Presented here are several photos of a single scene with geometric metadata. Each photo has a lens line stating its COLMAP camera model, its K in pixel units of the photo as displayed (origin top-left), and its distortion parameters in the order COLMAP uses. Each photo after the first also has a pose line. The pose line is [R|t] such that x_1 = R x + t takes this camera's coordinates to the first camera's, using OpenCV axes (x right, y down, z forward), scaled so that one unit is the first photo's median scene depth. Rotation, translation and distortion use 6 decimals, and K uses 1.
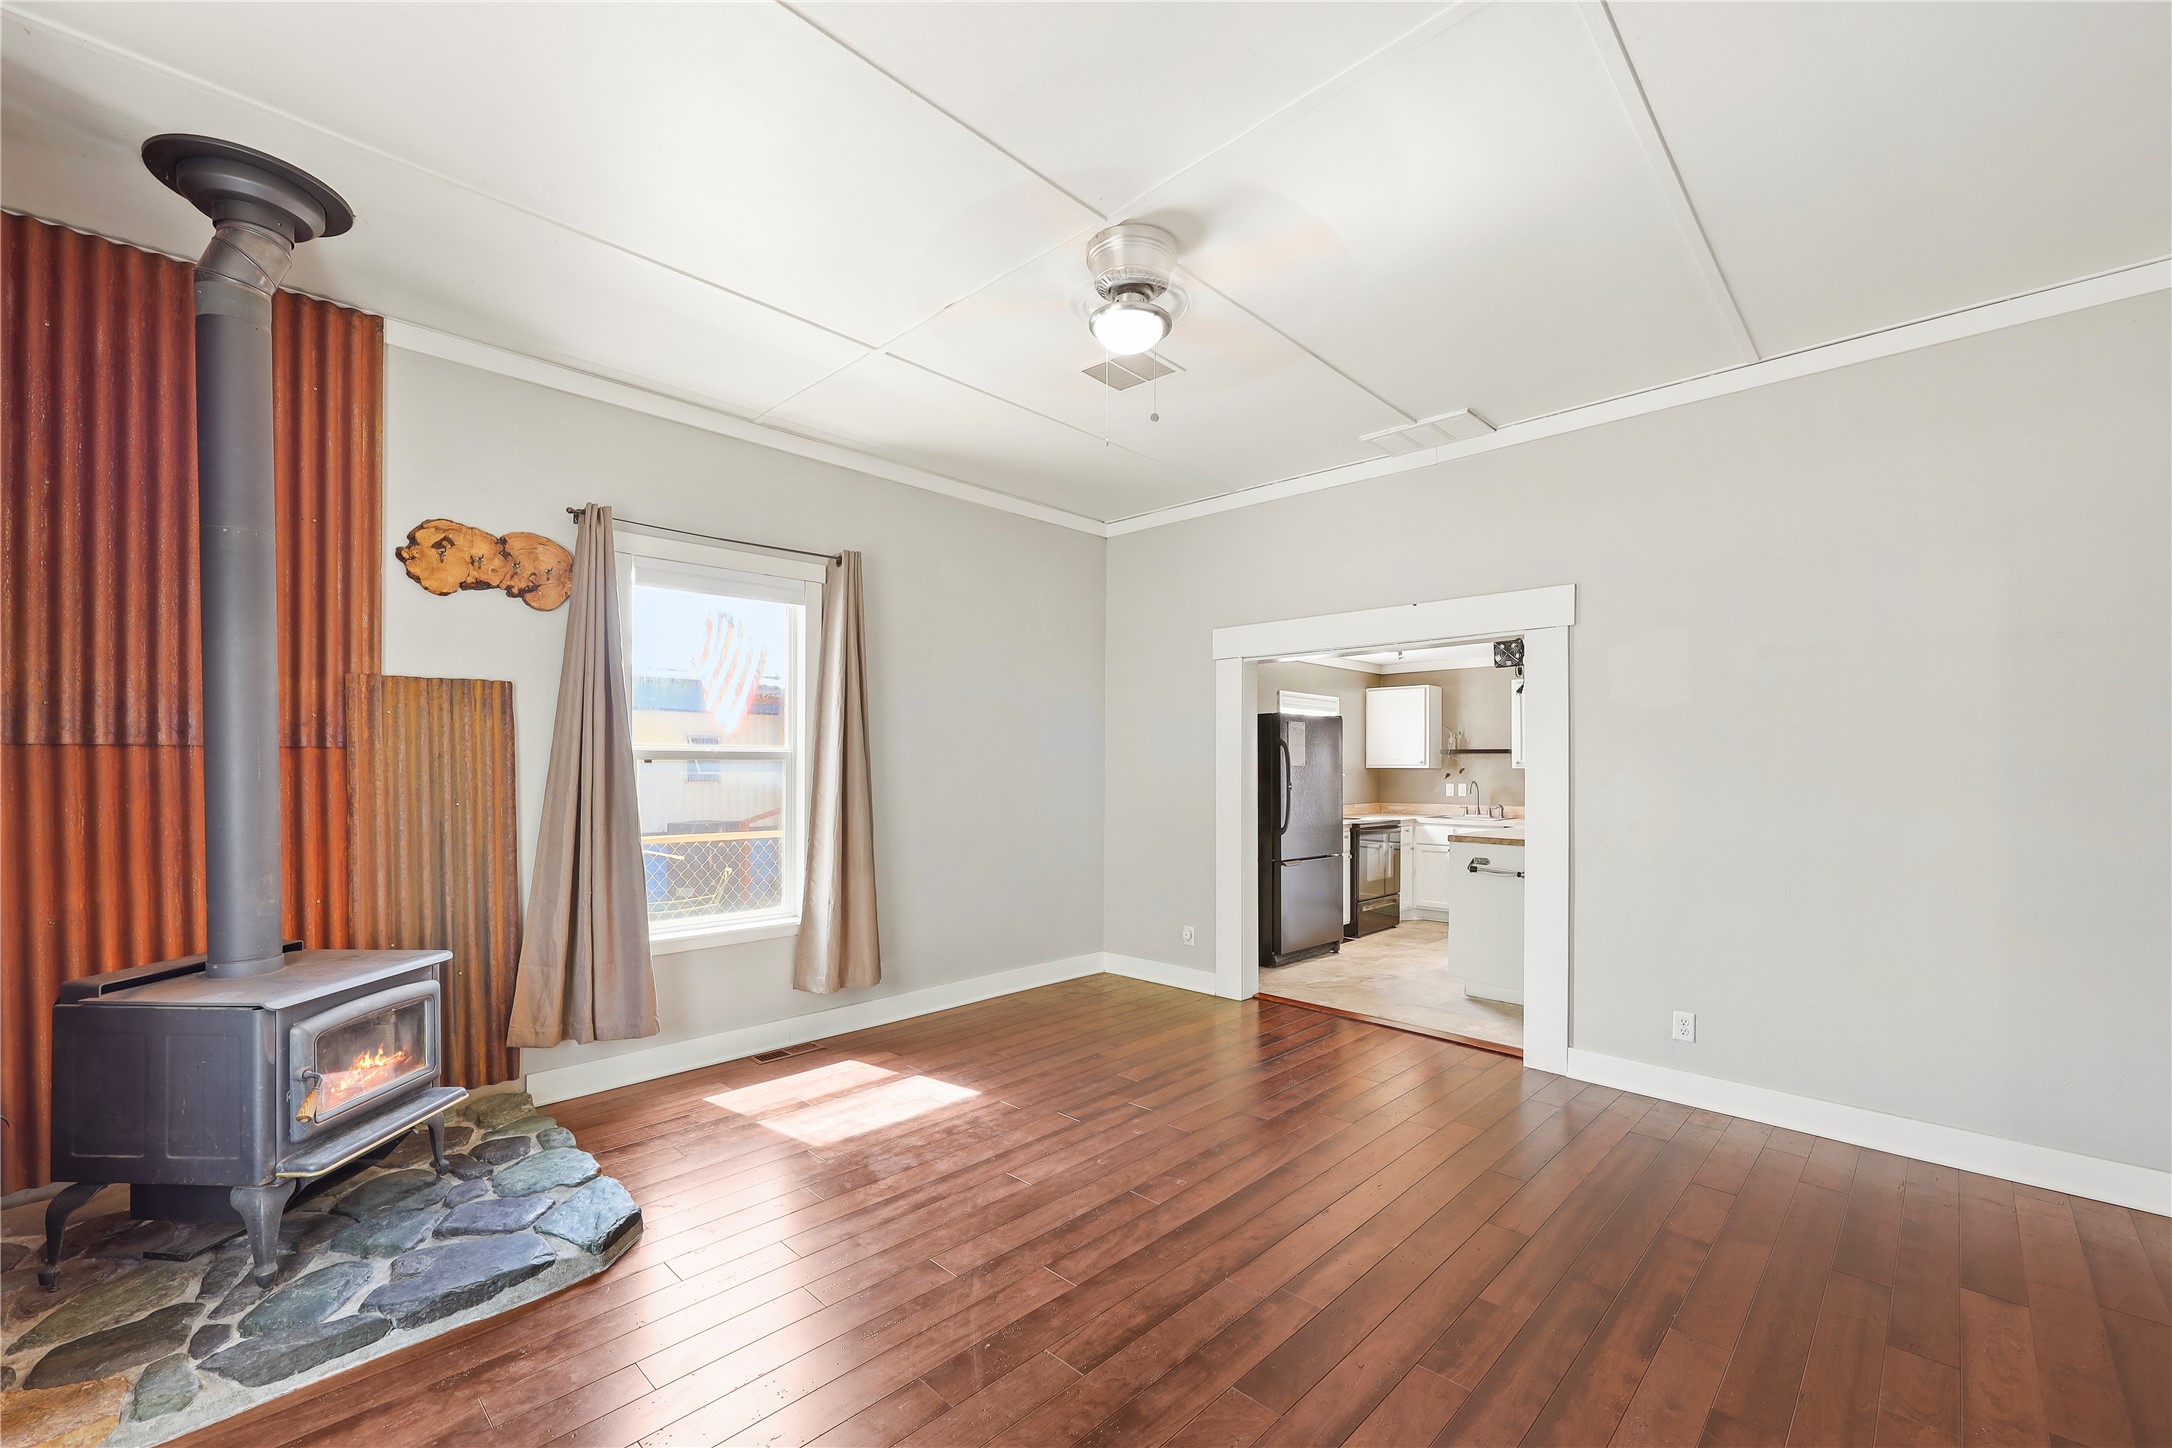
lens RADIAL K [[884.0, 0, 1074.7], [0, 884.0, 779.9], [0, 0, 1]] dist [-0.001953, 0.000605]
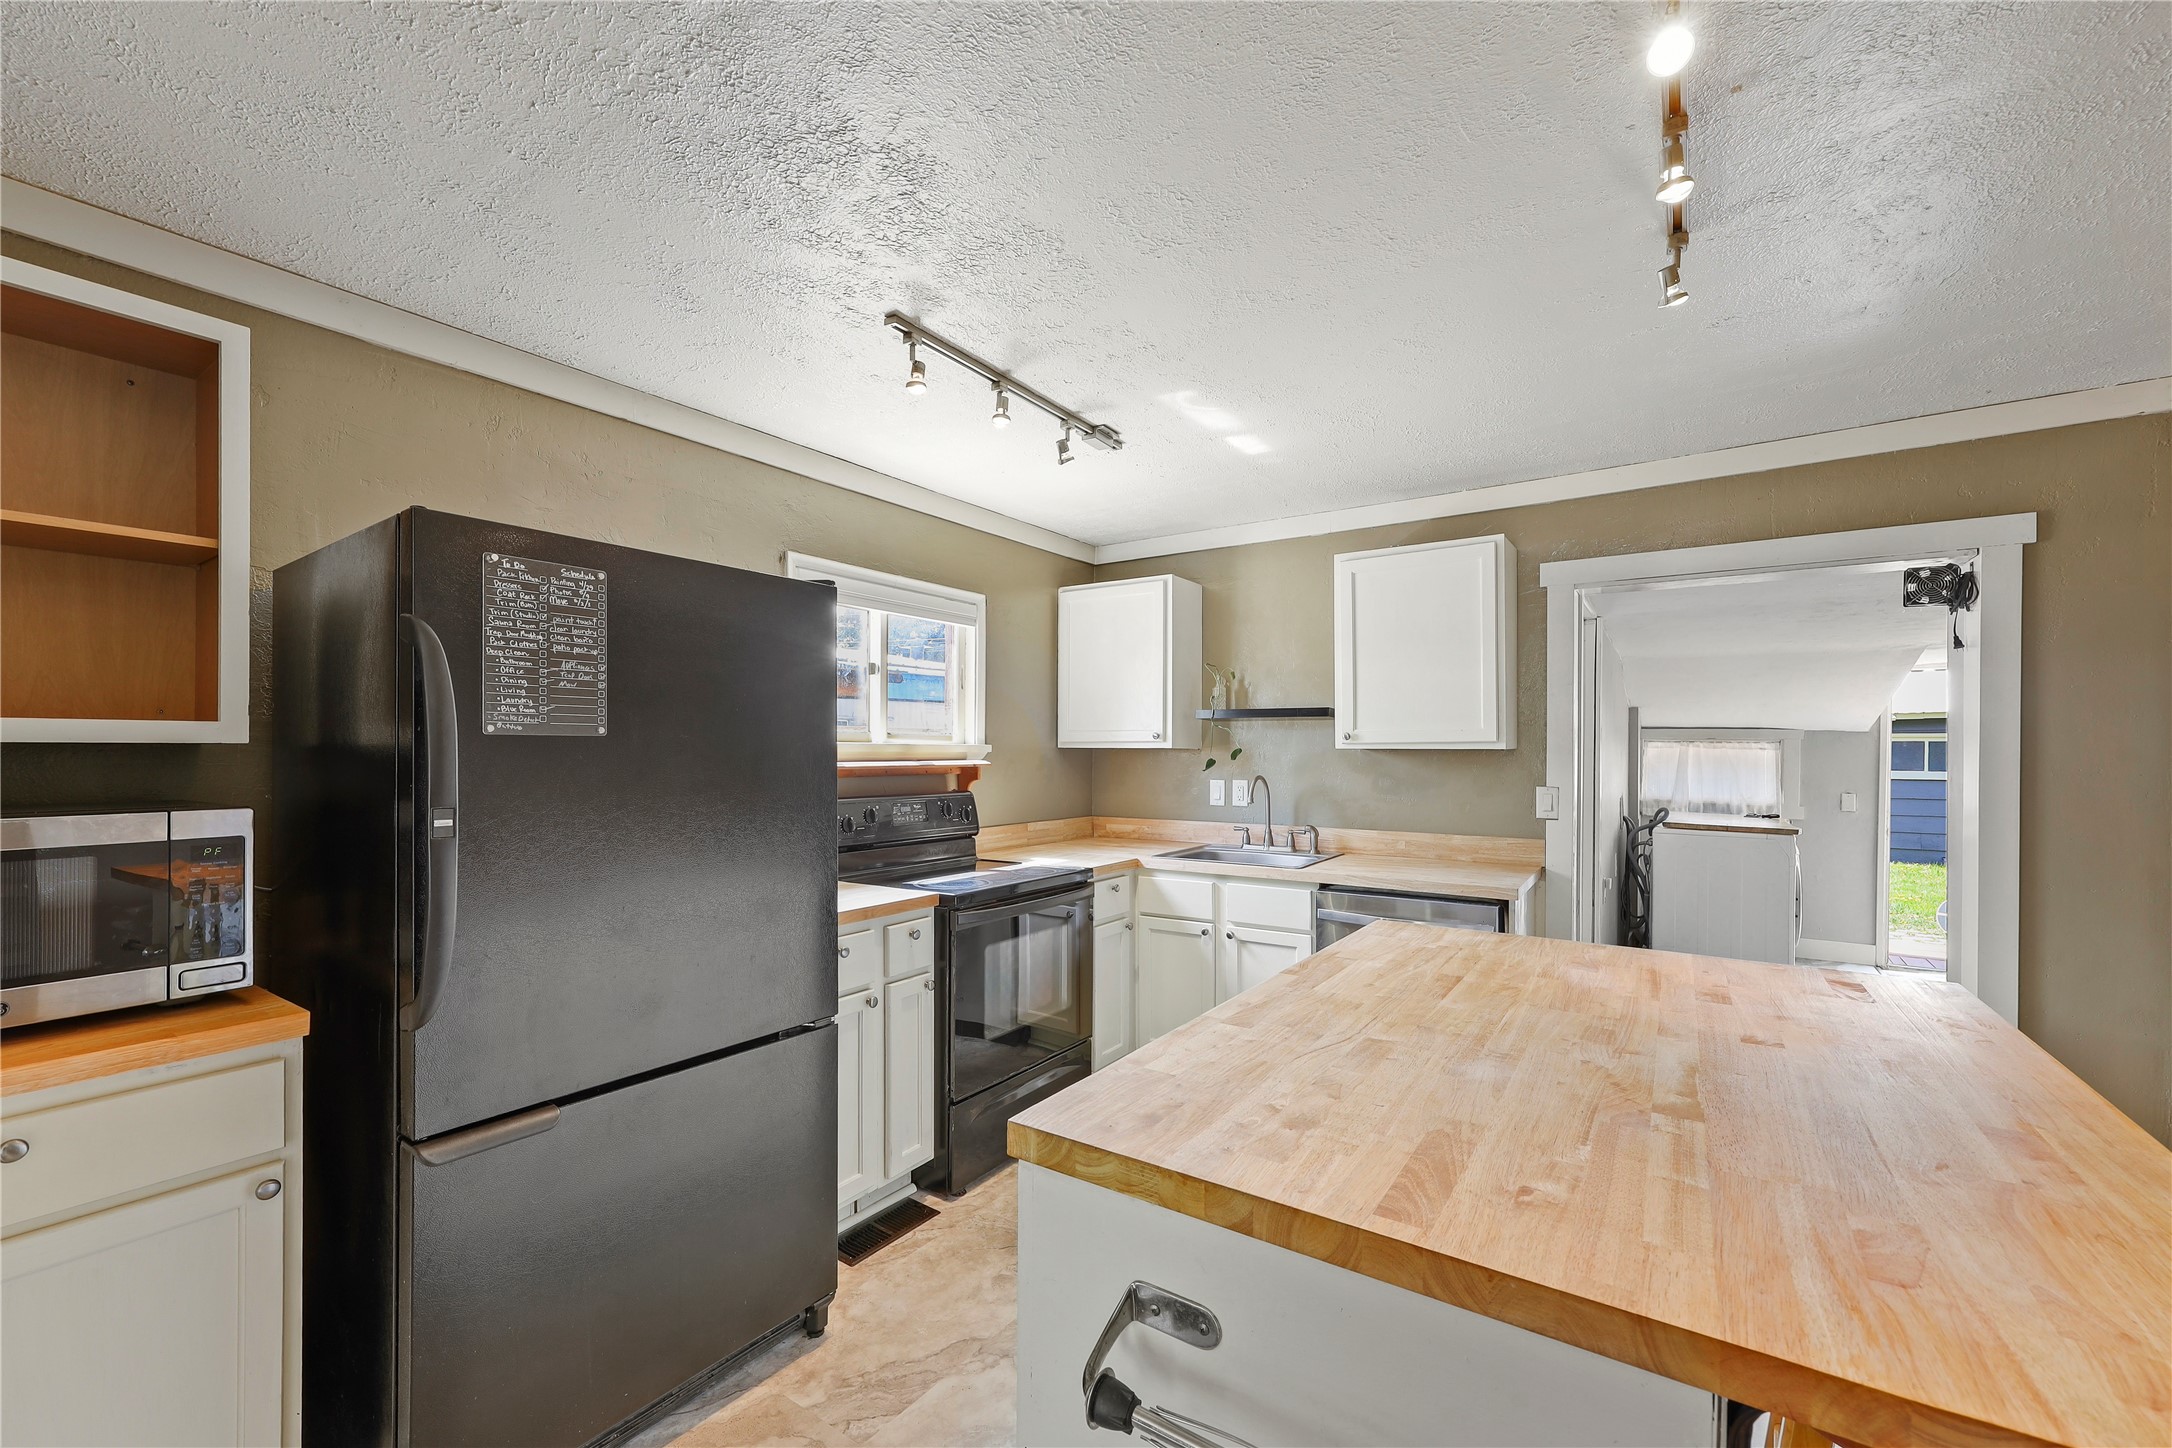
lens RADIAL K [[884.0, 0, 1088.0], [0, 884.0, 754.8], [0, 0, 1]] dist [-0.001953, 0.000605]
pose [[0.981607, 0.001163, 0.190907, 0.617233], [-0.000341, 0.999991, -0.004339, -0.017614], [-0.190910, 0.004194, 0.981599, 1.259699]]
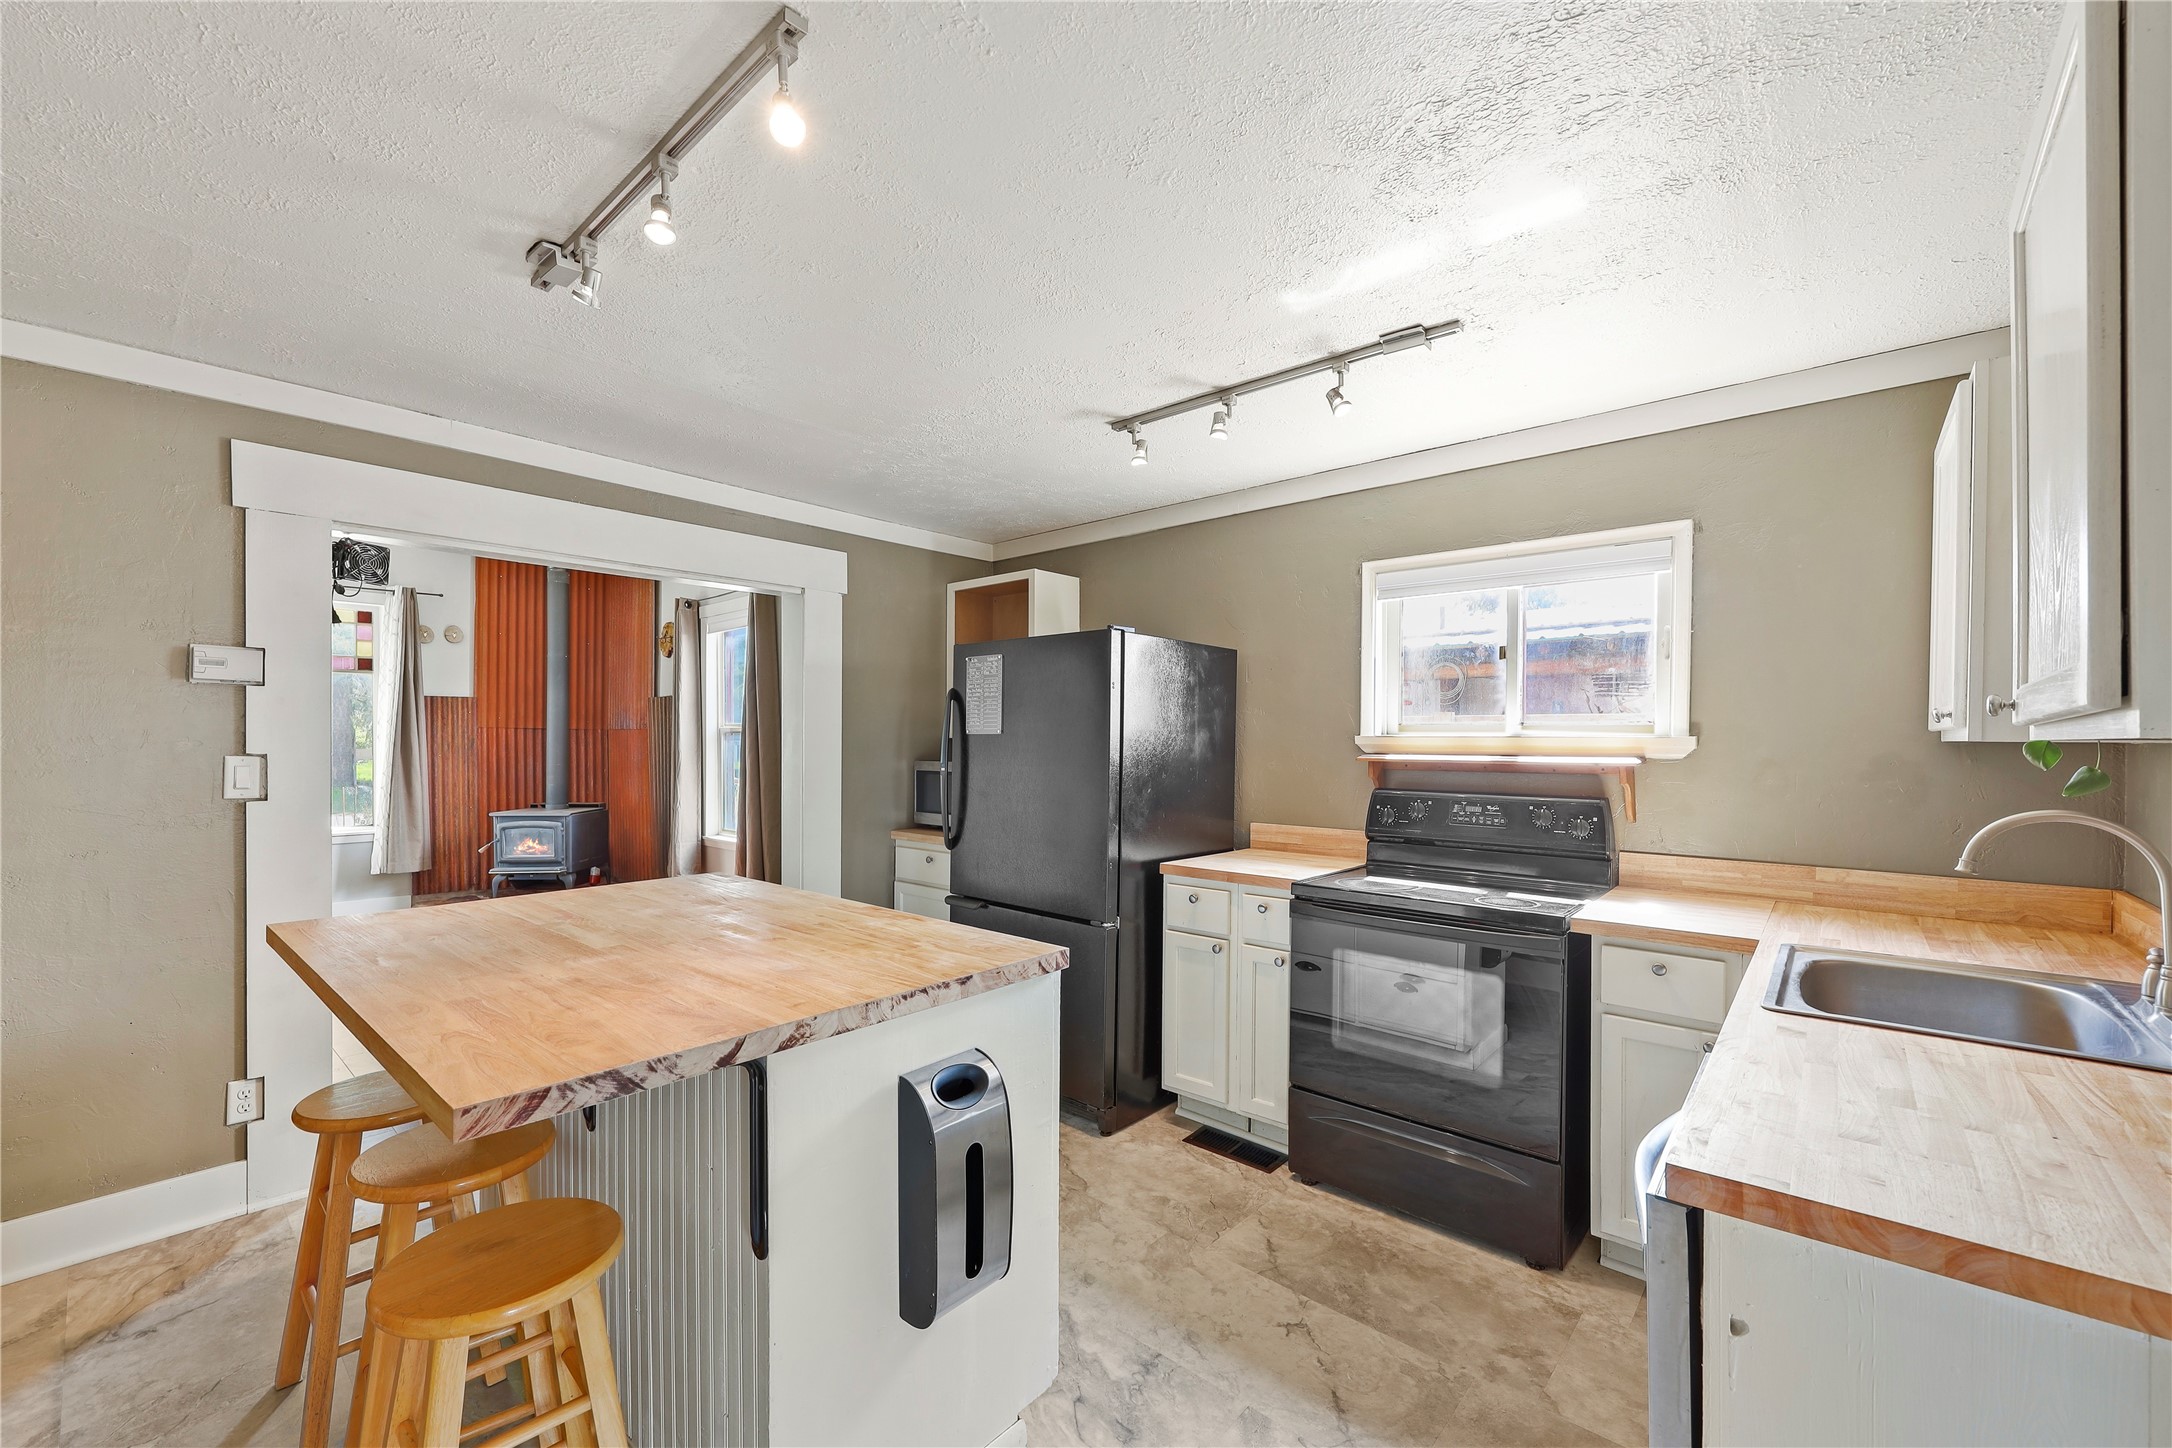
lens RADIAL K [[884.0, 0, 1076.1], [0, 884.0, 754.9], [0, 0, 1]] dist [-0.001953, 0.000605]
pose [[0.061369, 0.019569, -0.997923, 1.453952], [-0.015817, 0.999701, 0.018631, -0.025528], [0.997990, 0.014641, 0.061660, 1.811871]]
